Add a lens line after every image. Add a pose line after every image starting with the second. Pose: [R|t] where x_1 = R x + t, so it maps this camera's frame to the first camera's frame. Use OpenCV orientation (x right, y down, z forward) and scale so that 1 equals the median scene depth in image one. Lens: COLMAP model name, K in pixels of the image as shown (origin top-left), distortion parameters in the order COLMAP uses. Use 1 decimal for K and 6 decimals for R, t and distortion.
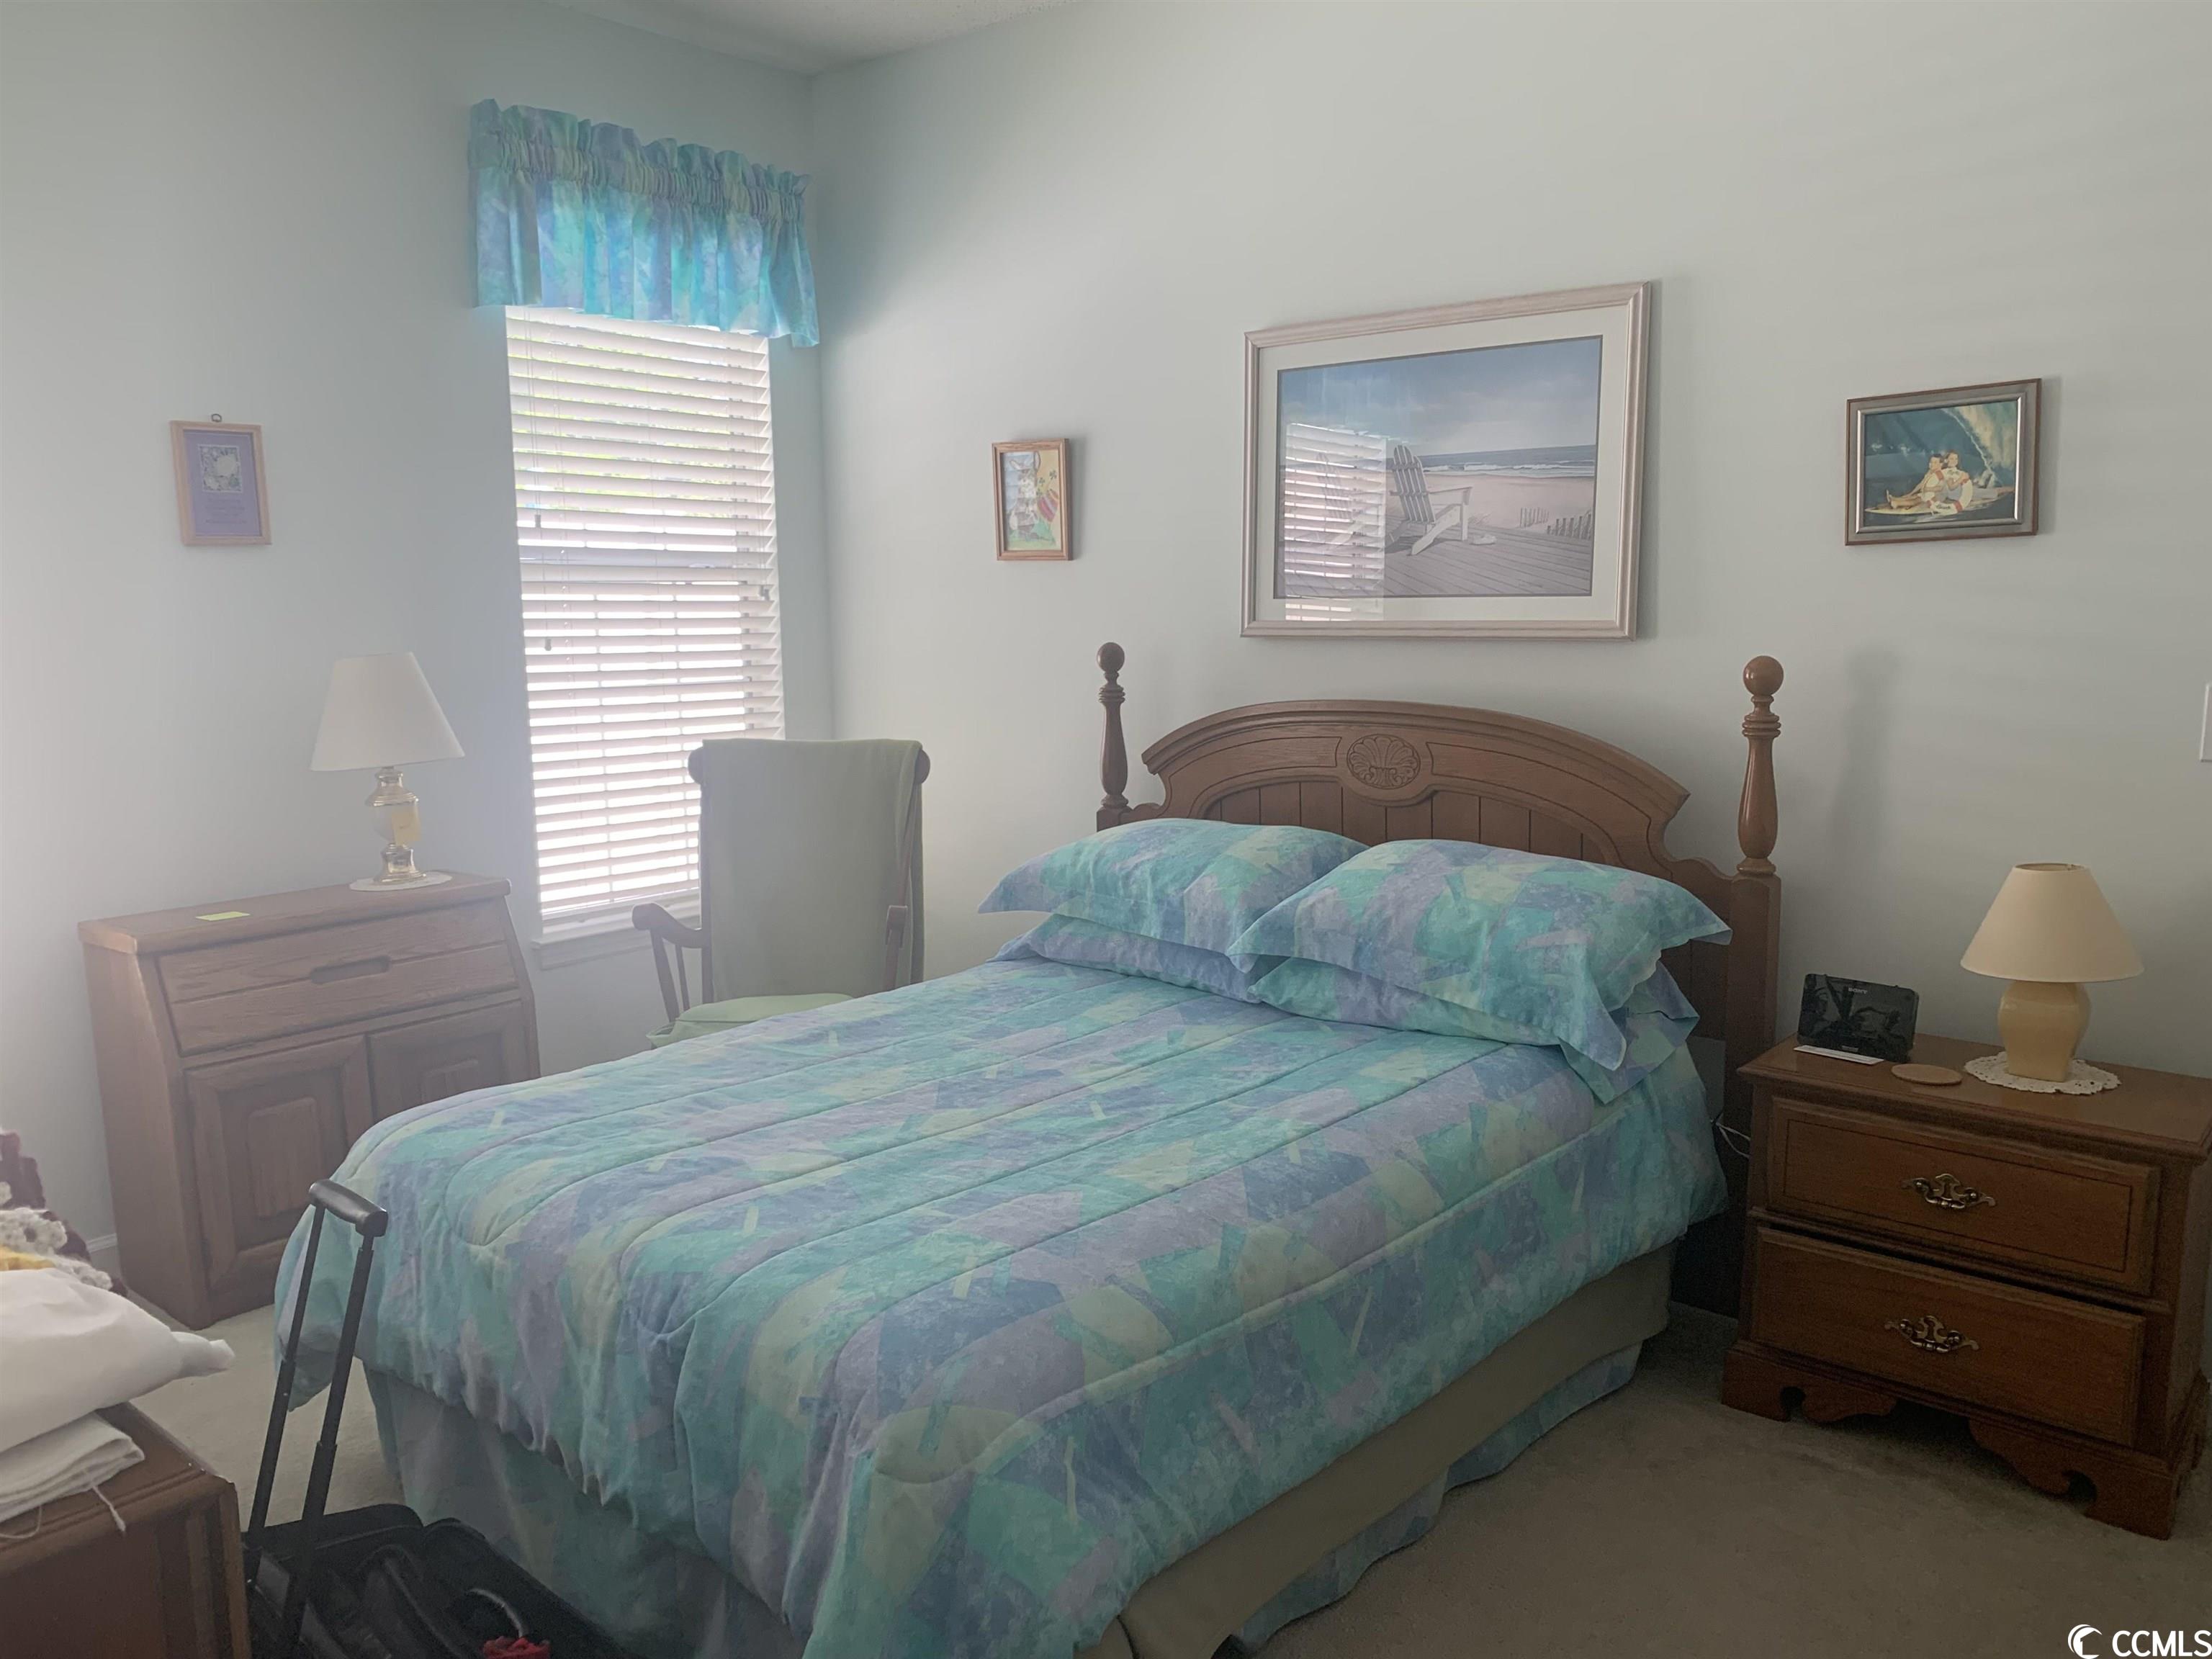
lens RADIAL K [[1693.5, 0, 1107.4], [0, 1693.5, 875.0], [0, 0, 1]] dist [0.004747, -0.000128]
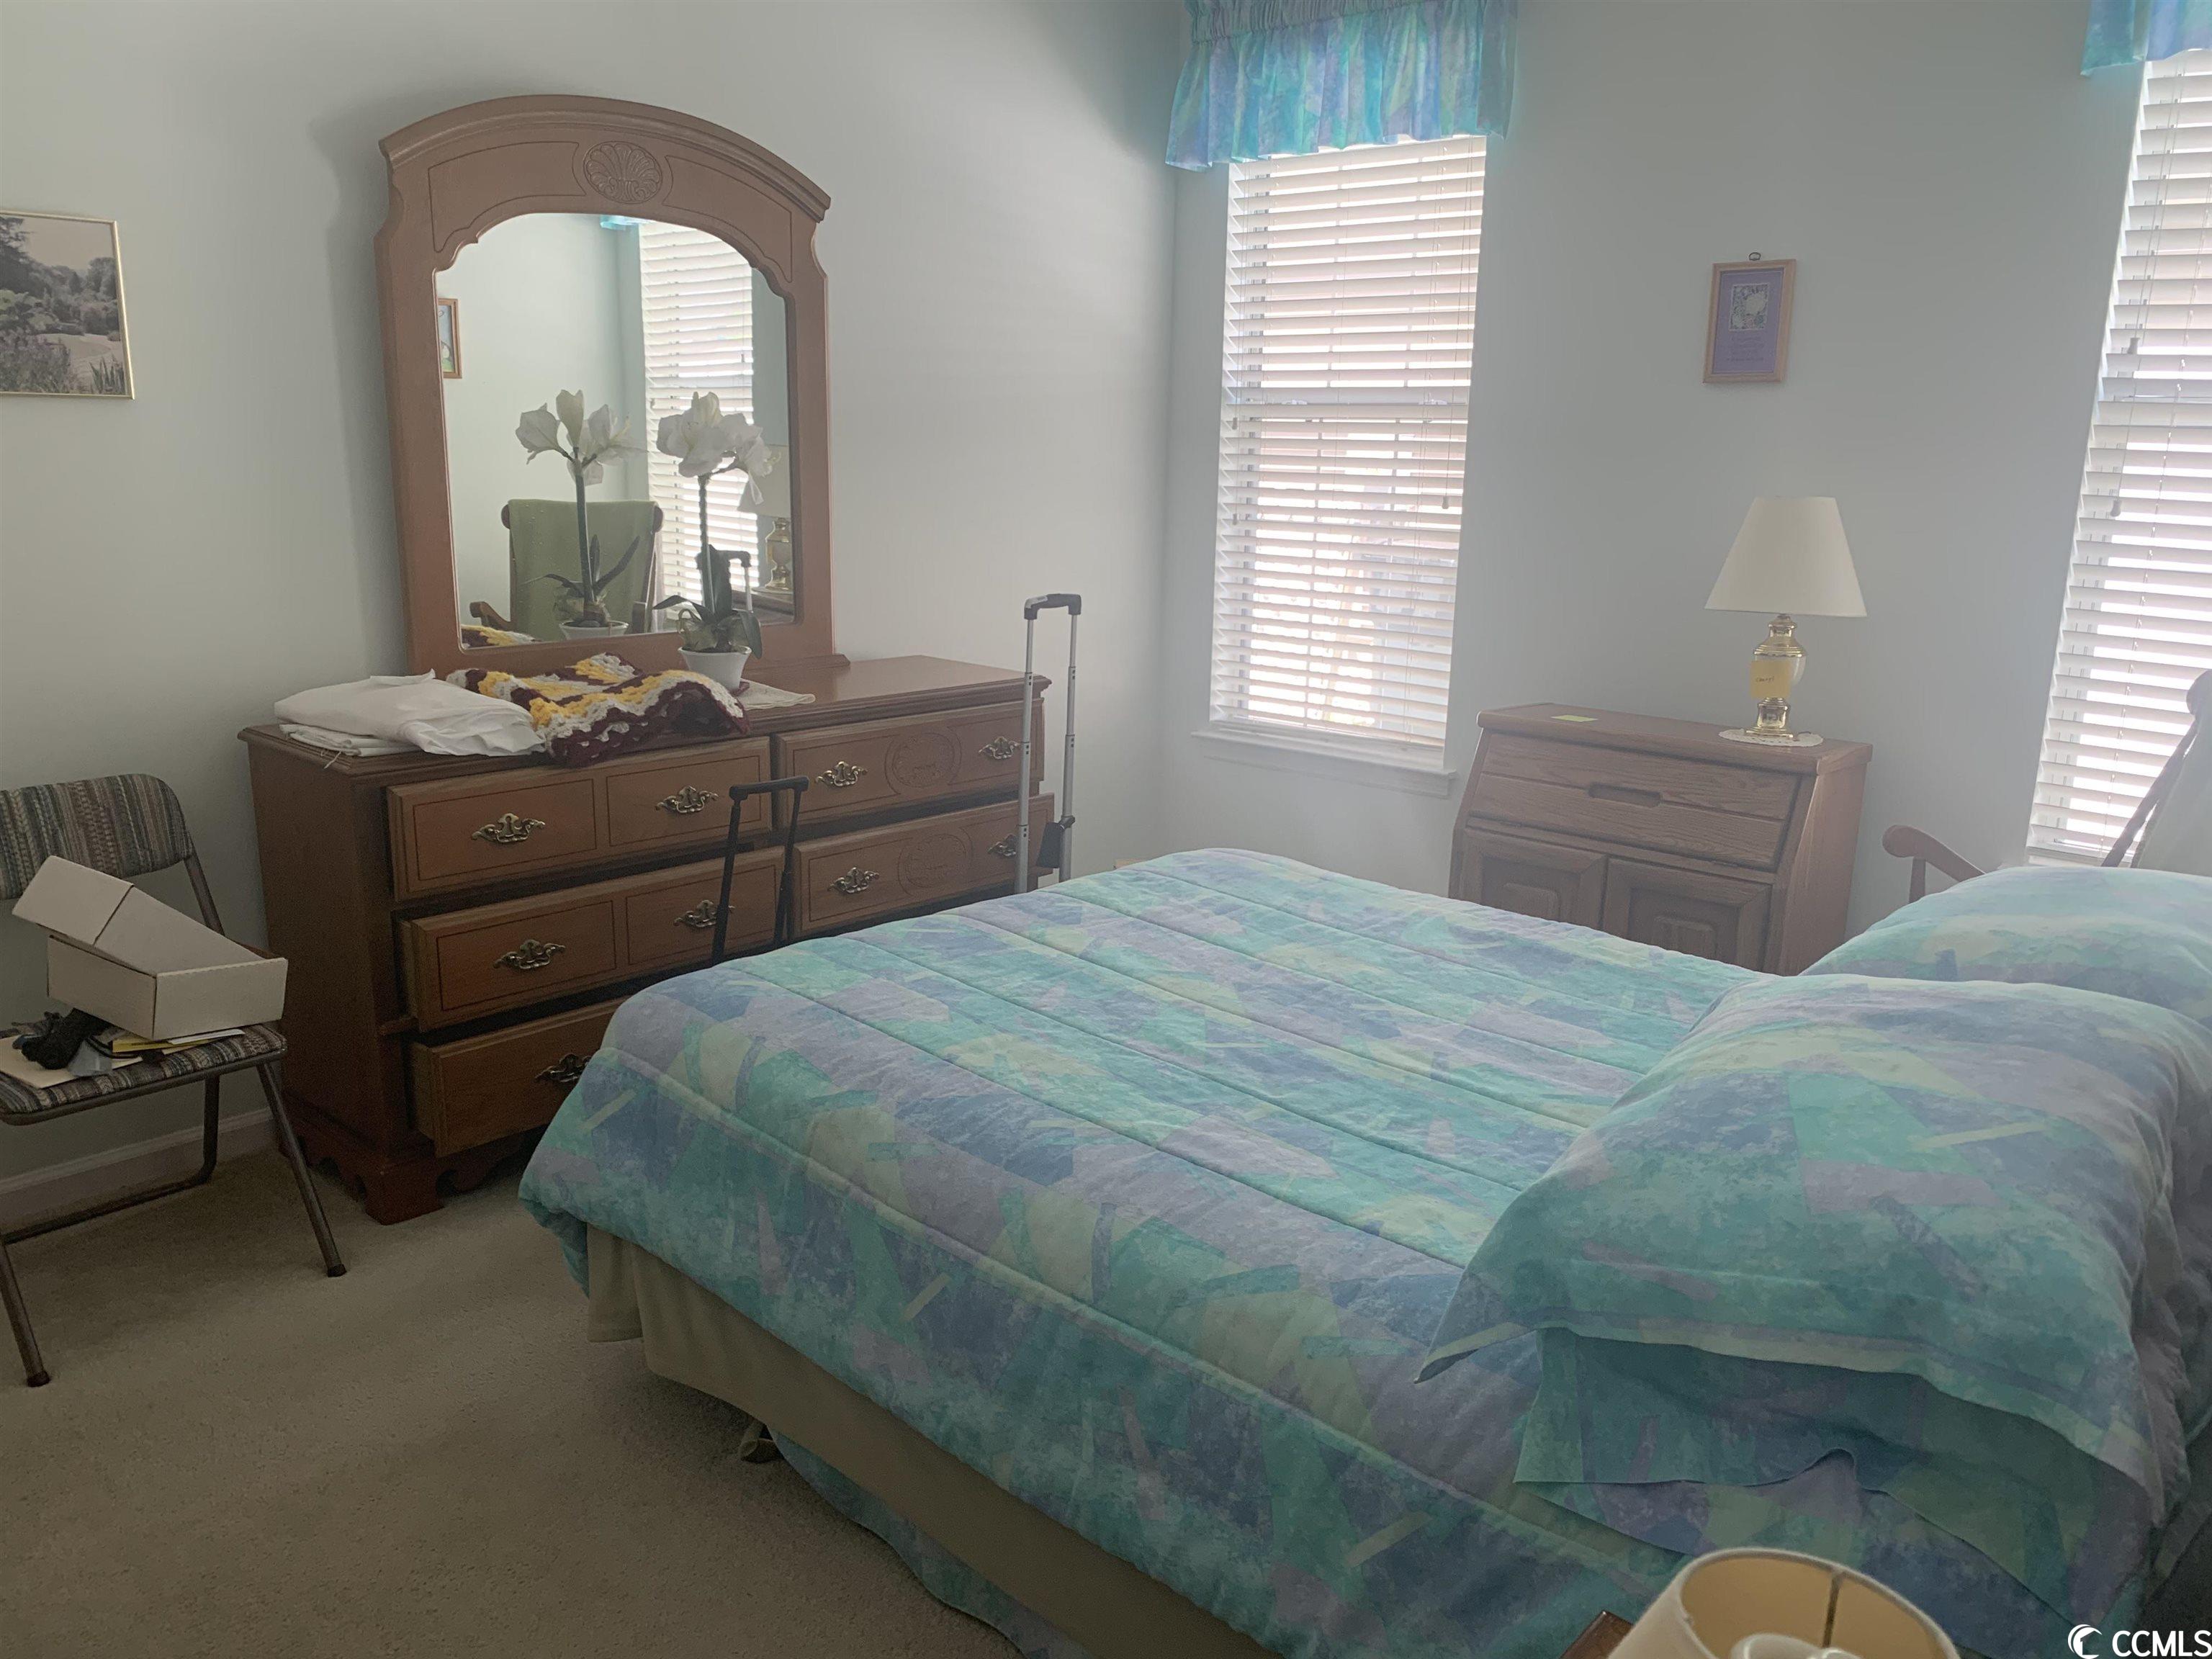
lens RADIAL K [[1718.4, 0, 1106.5], [0, 1718.4, 851.2], [0, 0, 1]] dist [0.052735, -0.112485]
pose [[-0.036237, 0.259478, -0.965069, 0.803687], [-0.194126, 0.945480, 0.261500, -0.168265], [0.980307, 0.196821, 0.016110, 0.893249]]
